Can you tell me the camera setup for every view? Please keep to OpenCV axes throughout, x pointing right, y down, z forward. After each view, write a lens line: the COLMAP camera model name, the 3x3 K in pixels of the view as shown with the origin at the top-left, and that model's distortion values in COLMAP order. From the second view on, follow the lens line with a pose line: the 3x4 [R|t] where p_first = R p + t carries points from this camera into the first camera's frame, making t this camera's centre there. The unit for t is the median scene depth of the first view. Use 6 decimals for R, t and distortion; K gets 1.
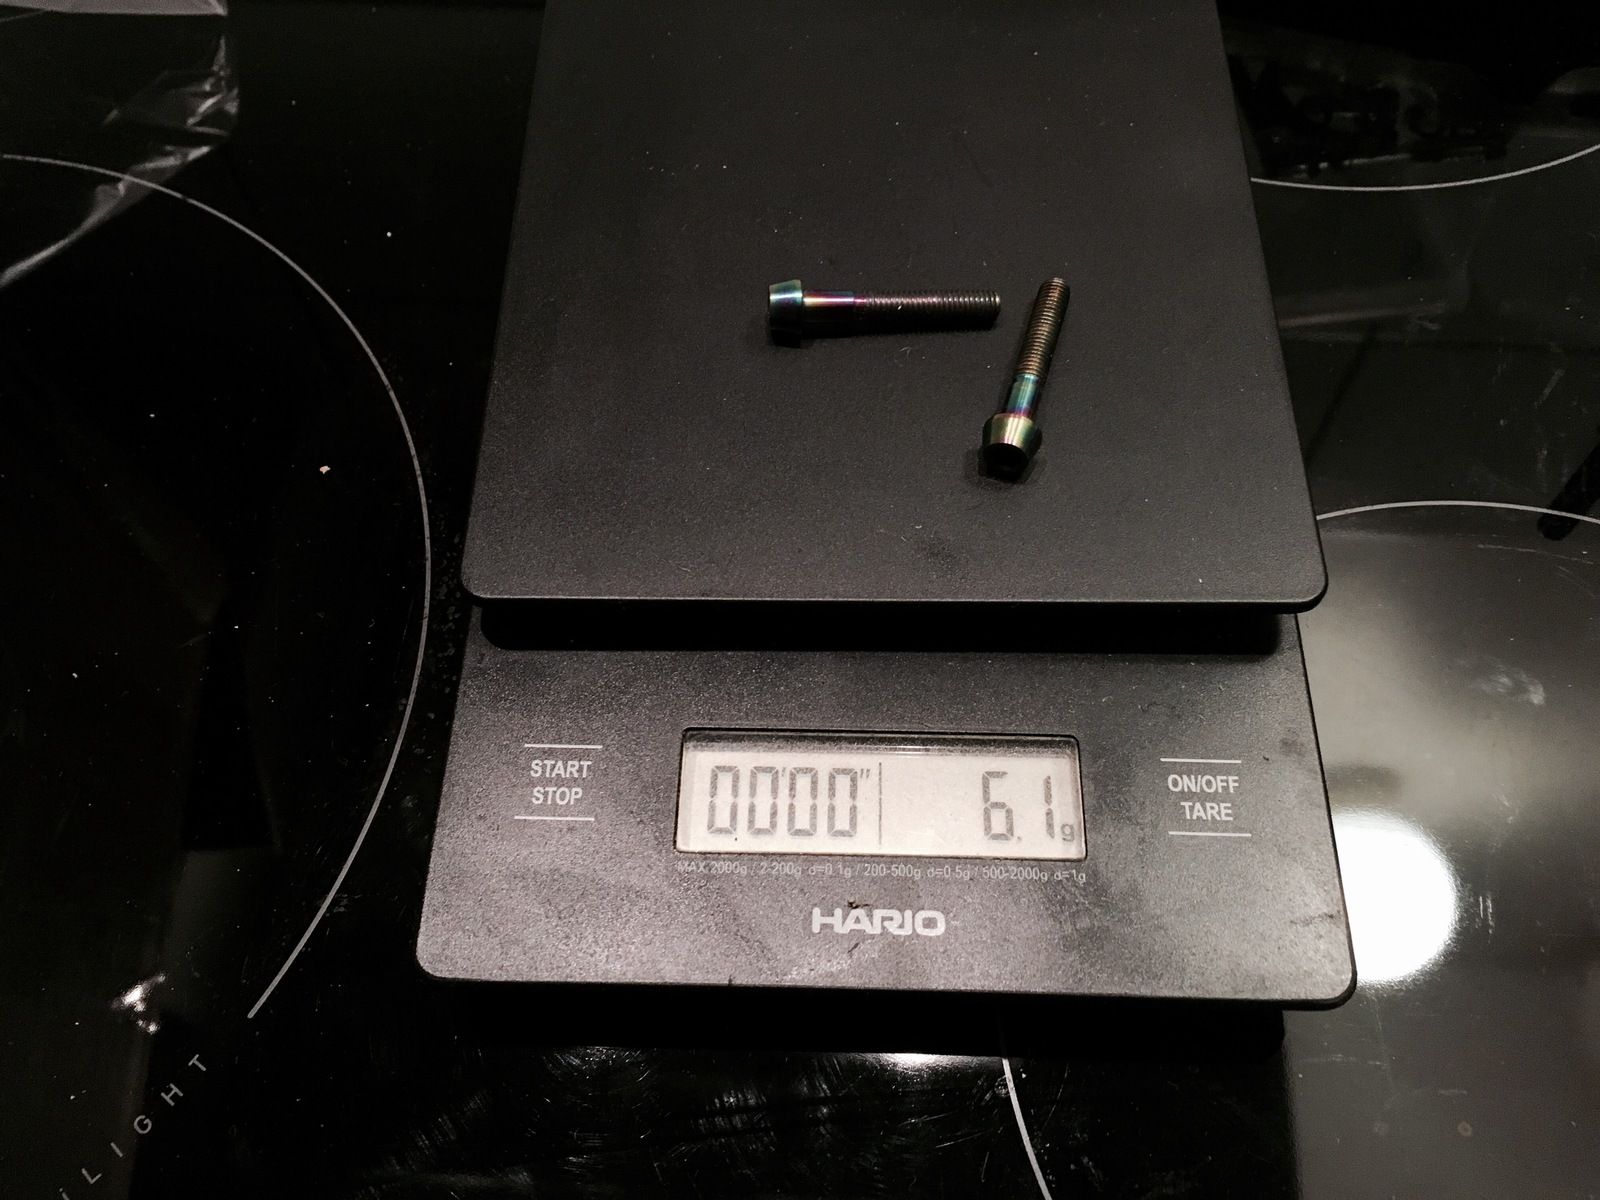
lens RADIAL K [[1360.6, 0, 796.6], [0, 1360.6, 590.8], [0, 0, 1]] dist [0.066125, -0.114574]
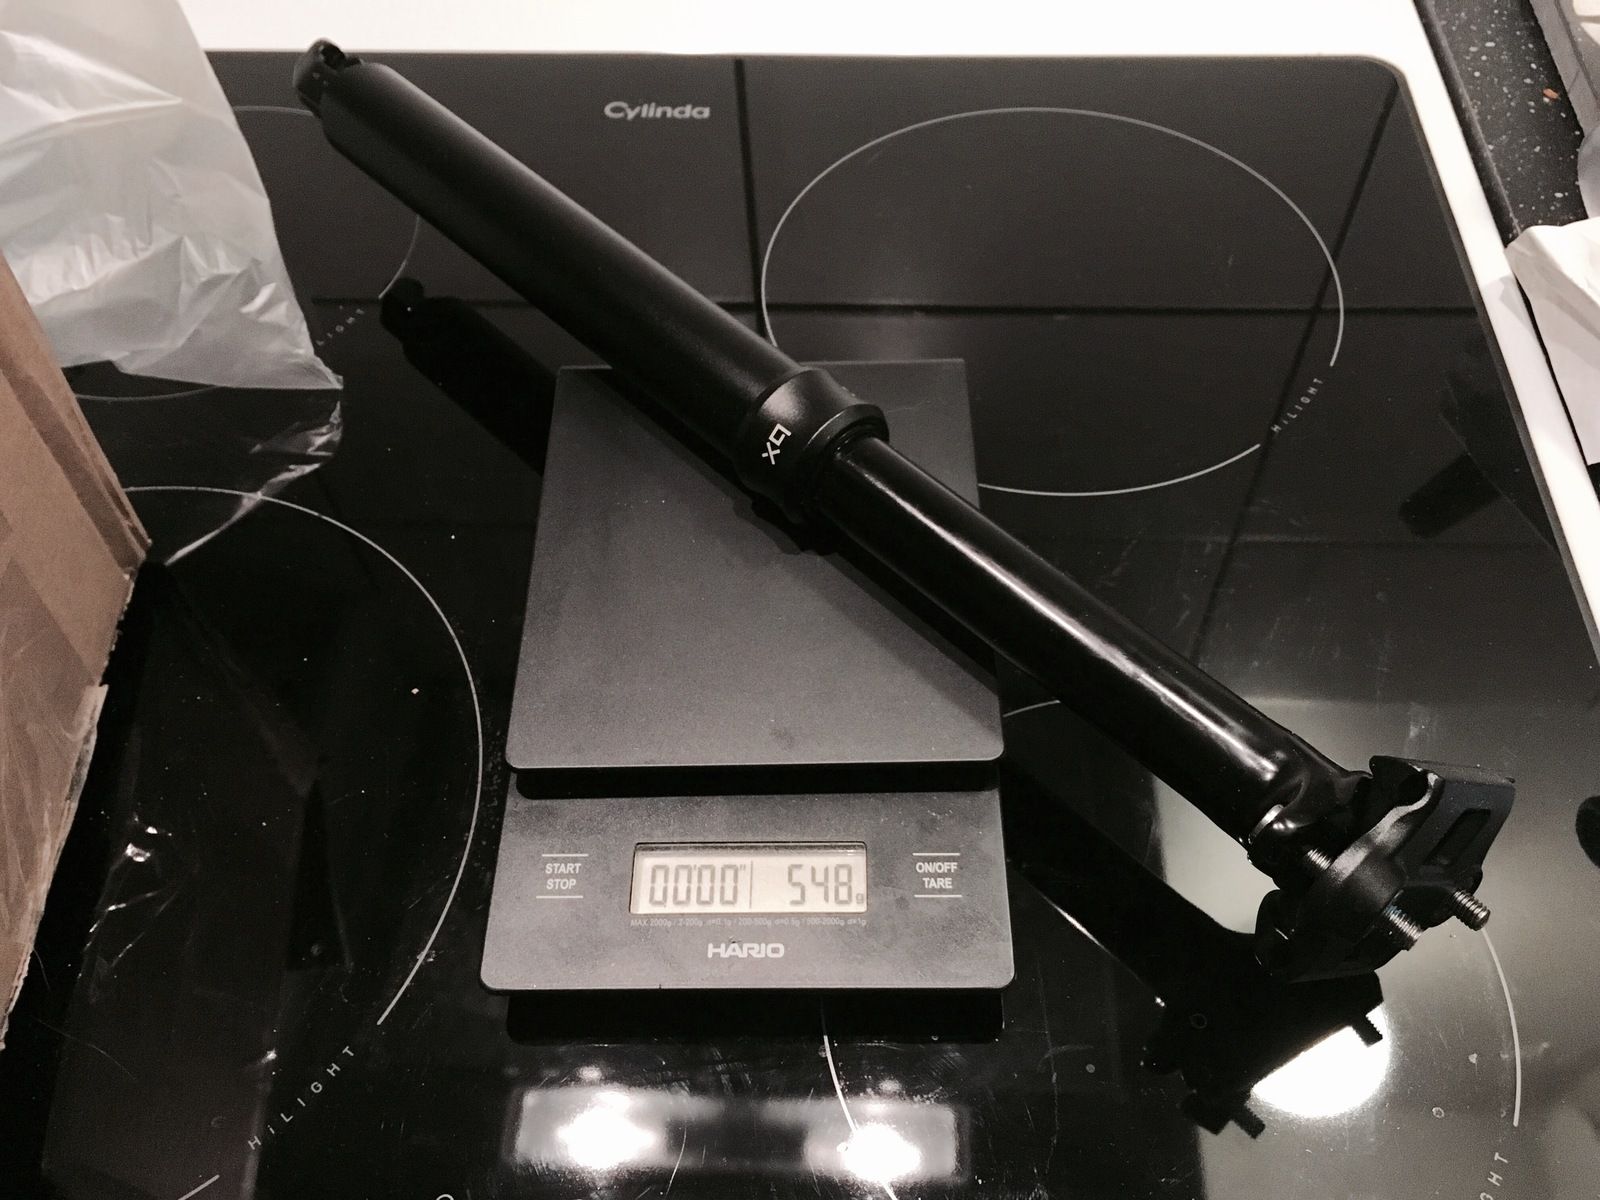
lens RADIAL K [[1360.6, 0, 796.6], [0, 1360.6, 590.8], [0, 0, 1]] dist [0.066125, -0.114574]
pose [[0.999745, -0.022357, 0.003243, 0.120996], [0.022587, 0.991773, -0.126000, 0.007786], [-0.000399, 0.126041, 0.992025, -0.738135]]
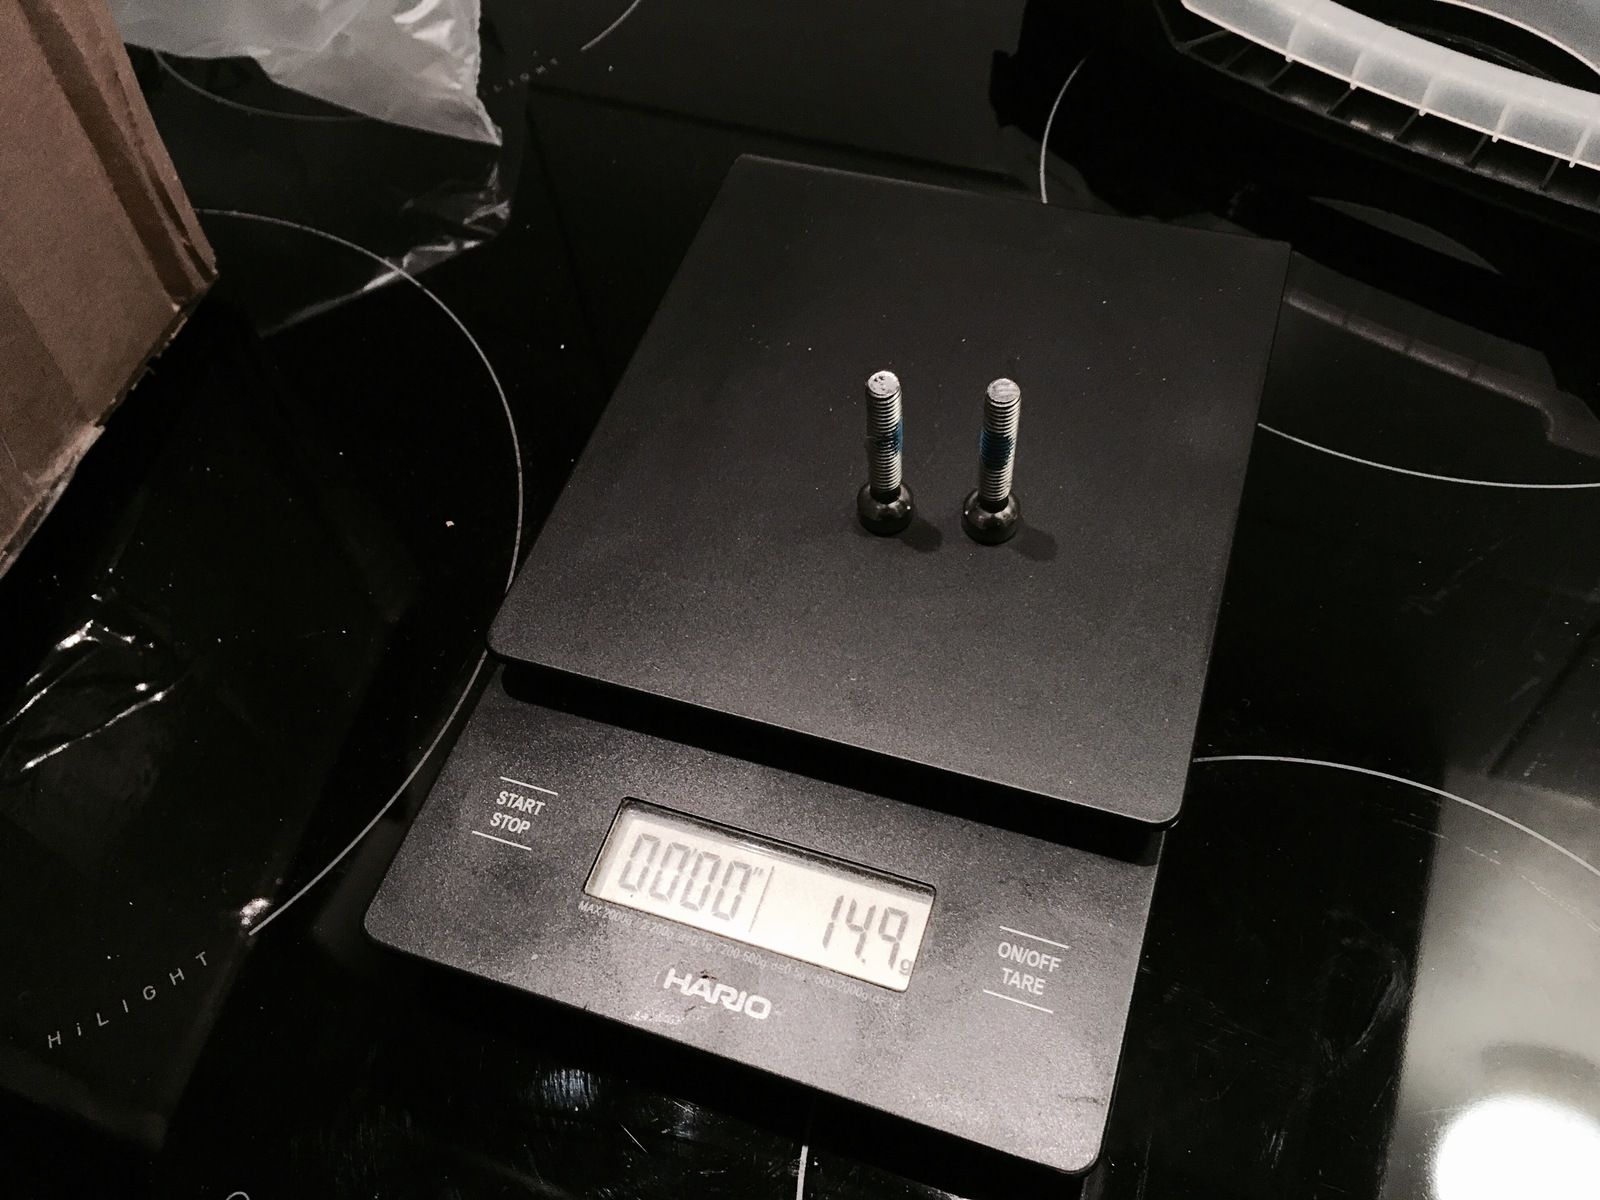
lens RADIAL K [[1351.2, 0, 805.4], [0, 1351.2, 589.8], [0, 0, 1]] dist [0.081197, -0.134689]
pose [[0.954543, 0.219835, -0.201298, 0.275959], [-0.234044, 0.970968, -0.049438, -0.055766], [0.184586, 0.094304, 0.978282, -0.168933]]
